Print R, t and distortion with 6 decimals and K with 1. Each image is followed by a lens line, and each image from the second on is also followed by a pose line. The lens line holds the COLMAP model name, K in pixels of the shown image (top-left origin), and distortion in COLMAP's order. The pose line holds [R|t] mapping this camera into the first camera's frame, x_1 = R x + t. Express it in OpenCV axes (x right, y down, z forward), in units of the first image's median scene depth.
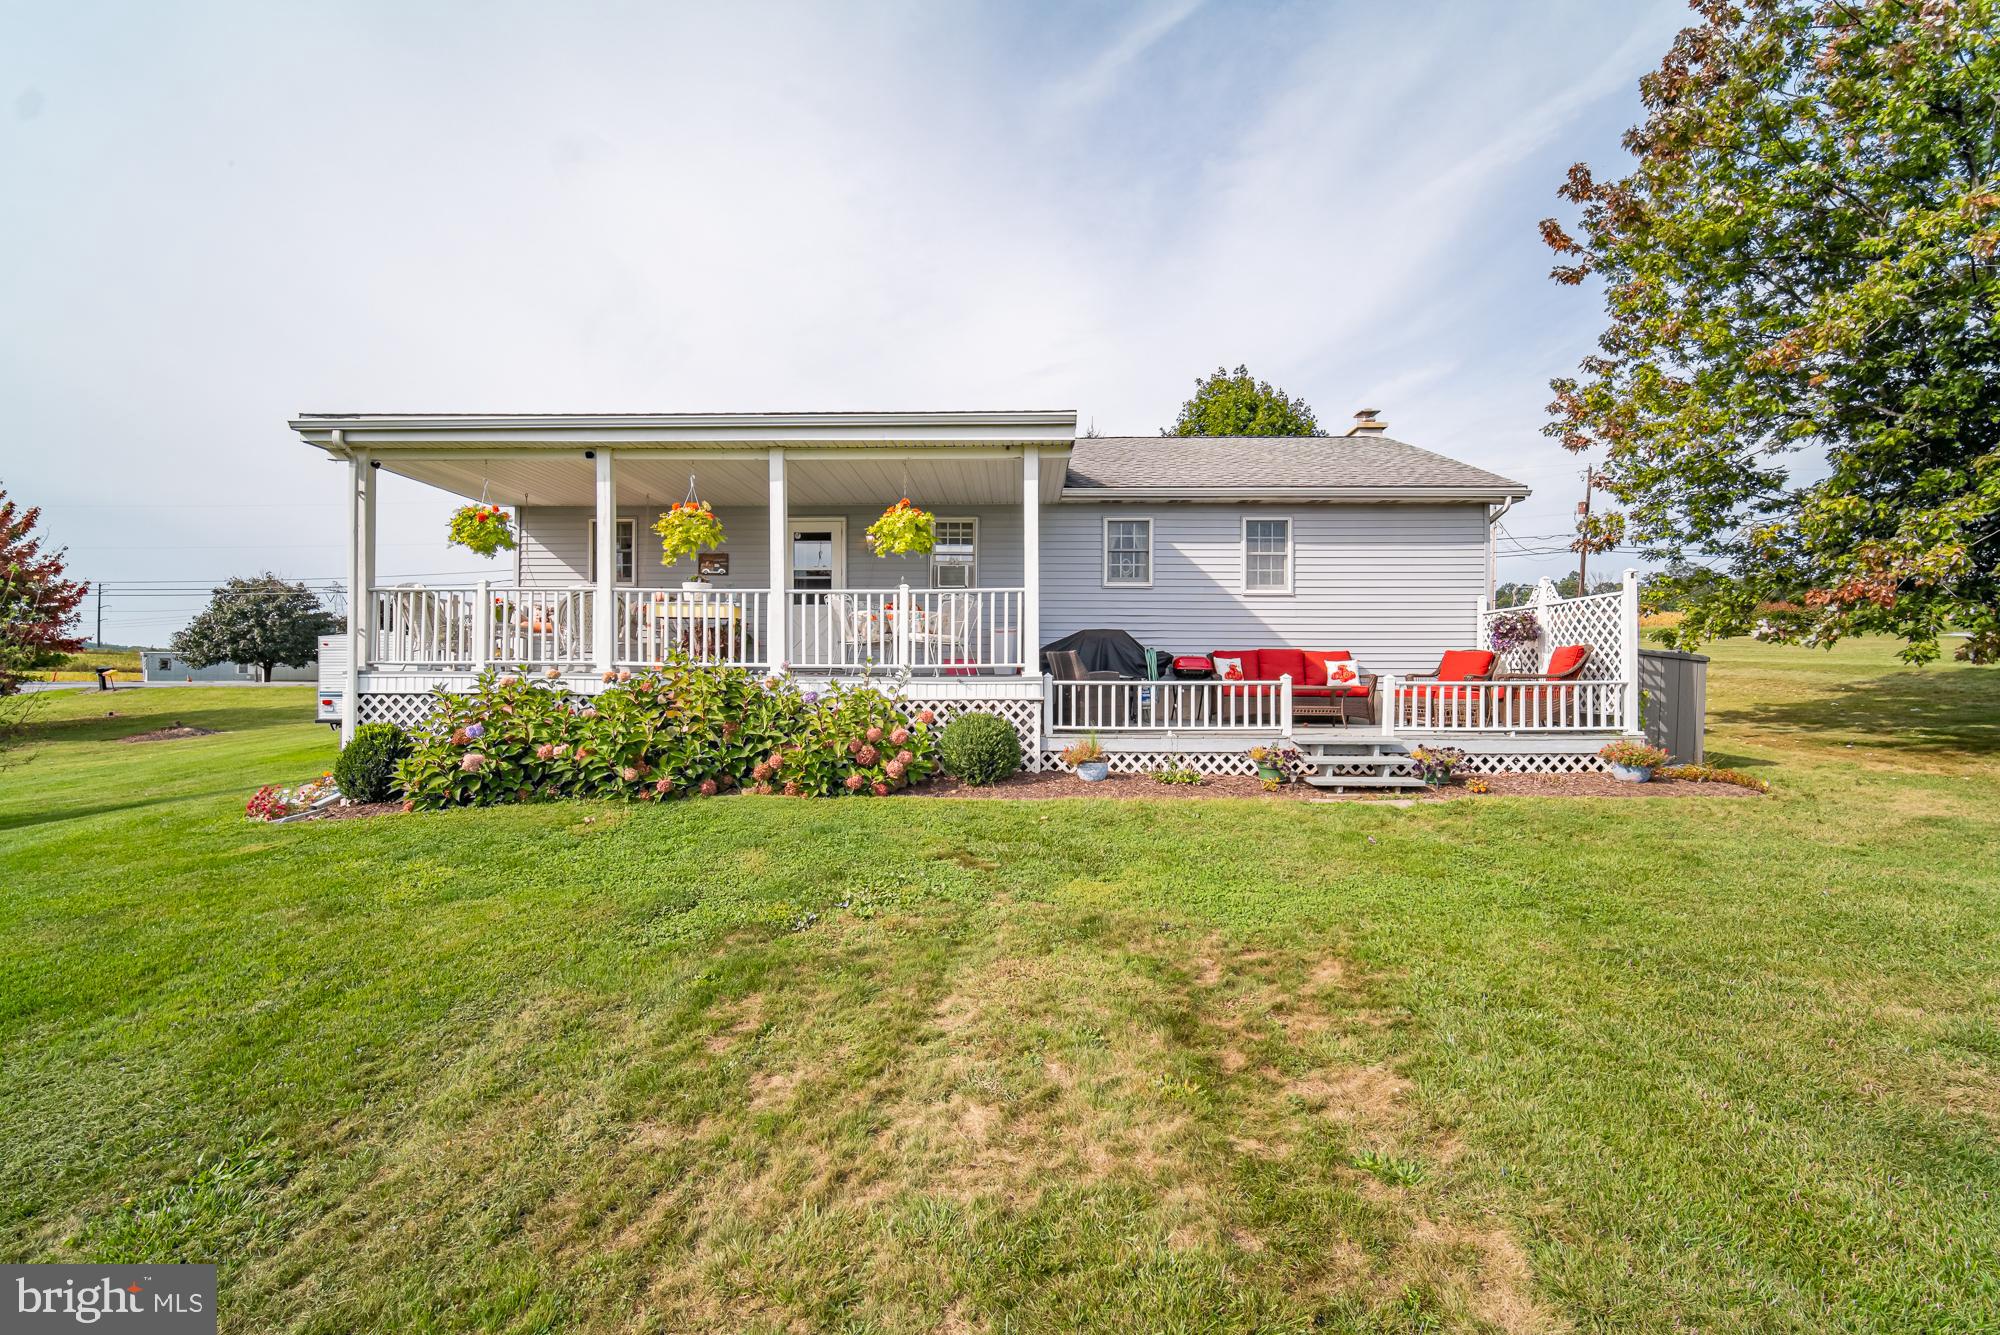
lens RADIAL K [[909.0, 0, 957.9], [0, 909.0, 684.9], [0, 0, 1]] dist [-0.010203, 0.004753]
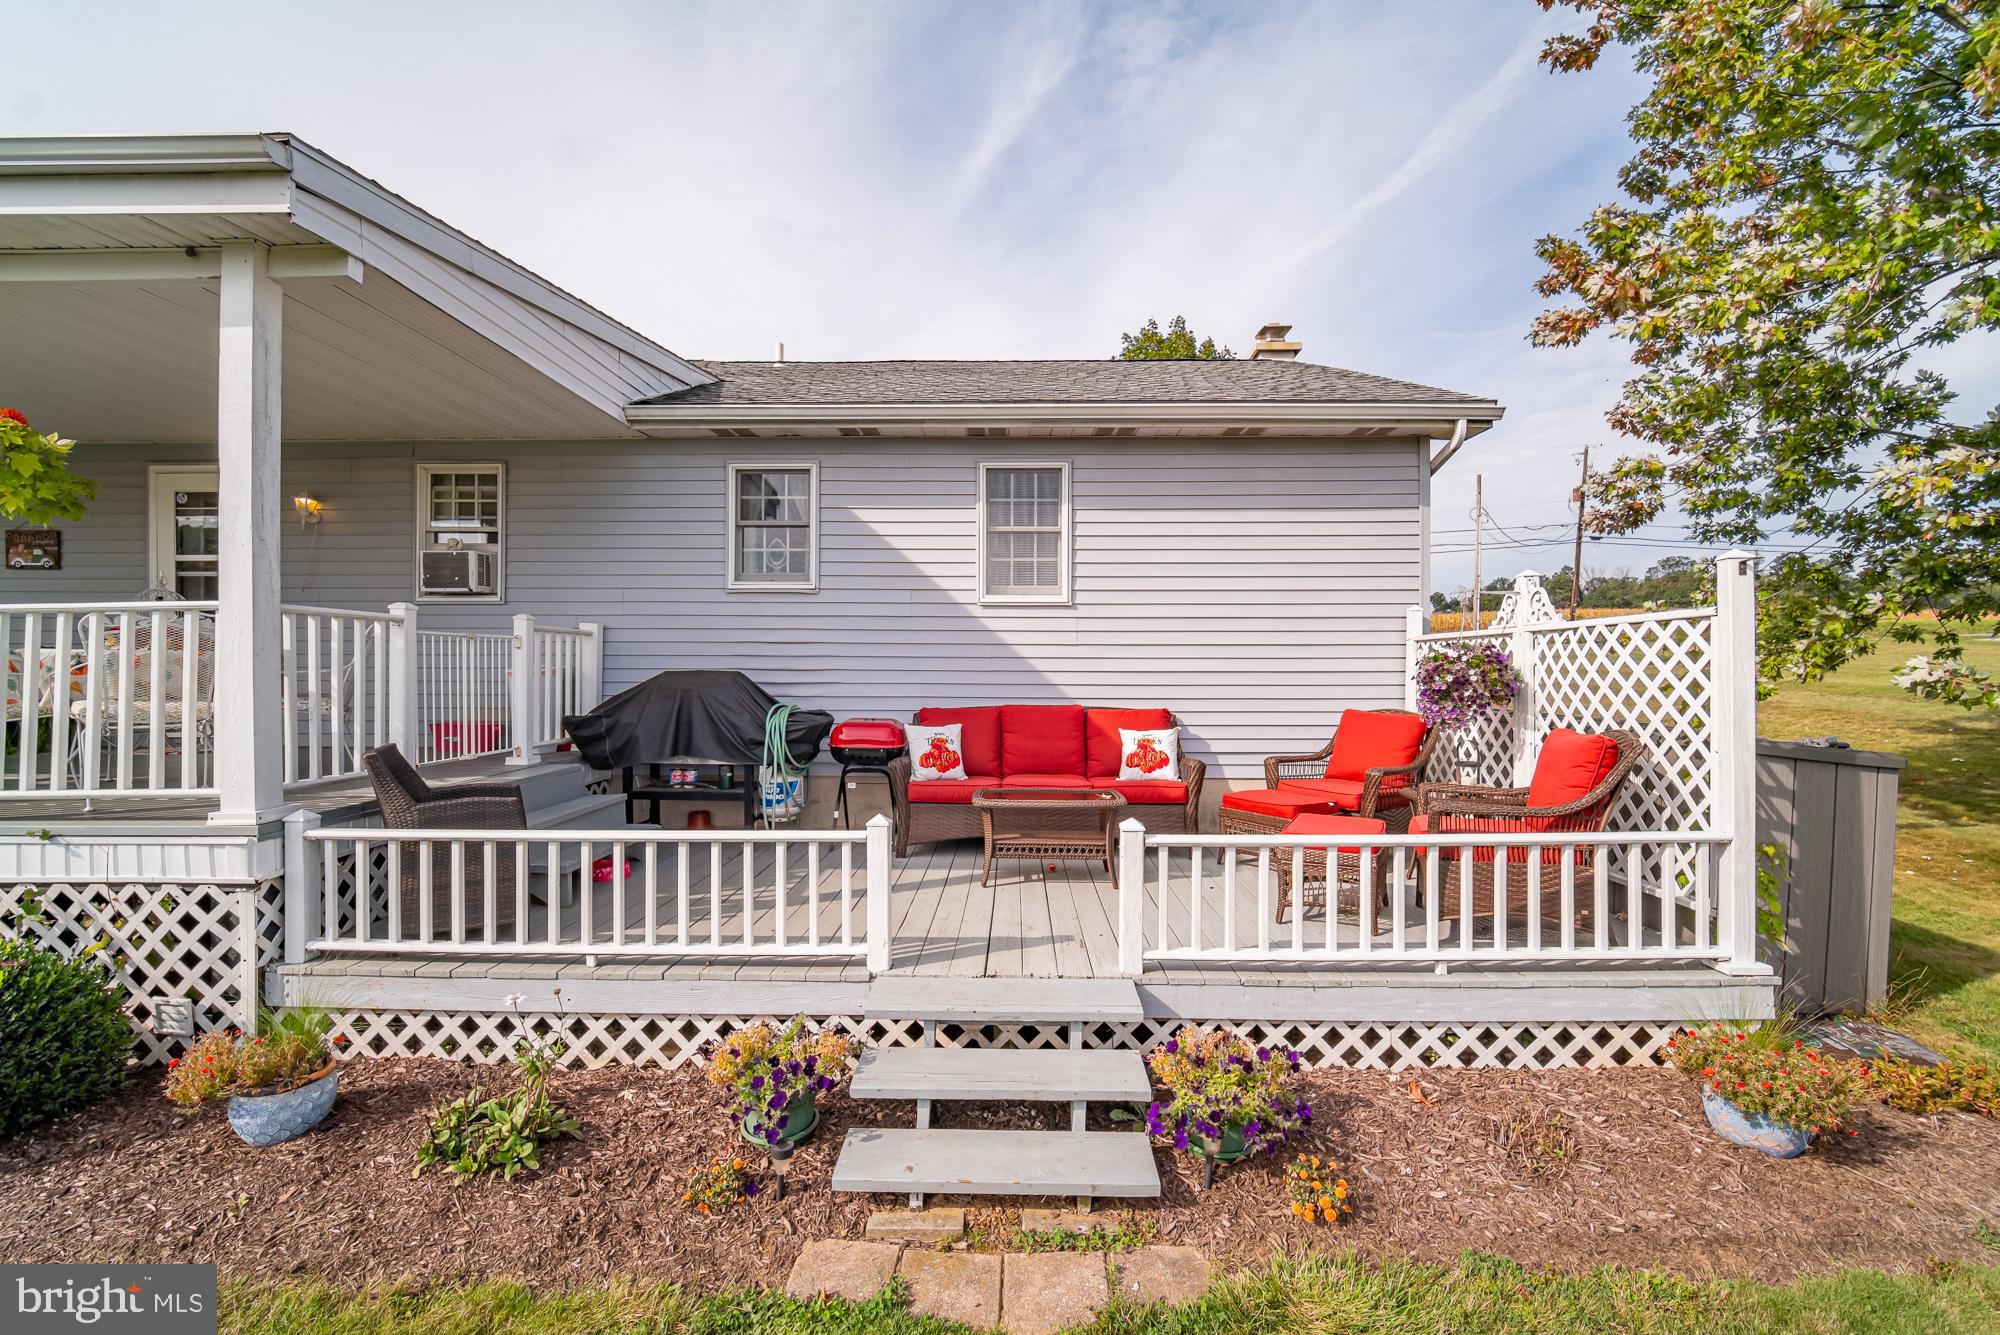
lens RADIAL K [[863.4, 0, 996.1], [0, 863.4, 674.8], [0, 0, 1]] dist [-0.011215, 0.004477]
pose [[0.999953, -0.001990, 0.009451, 0.358615], [0.001981, 0.999998, 0.000933, -0.064548], [-0.009452, -0.000914, 0.999955, 0.541618]]
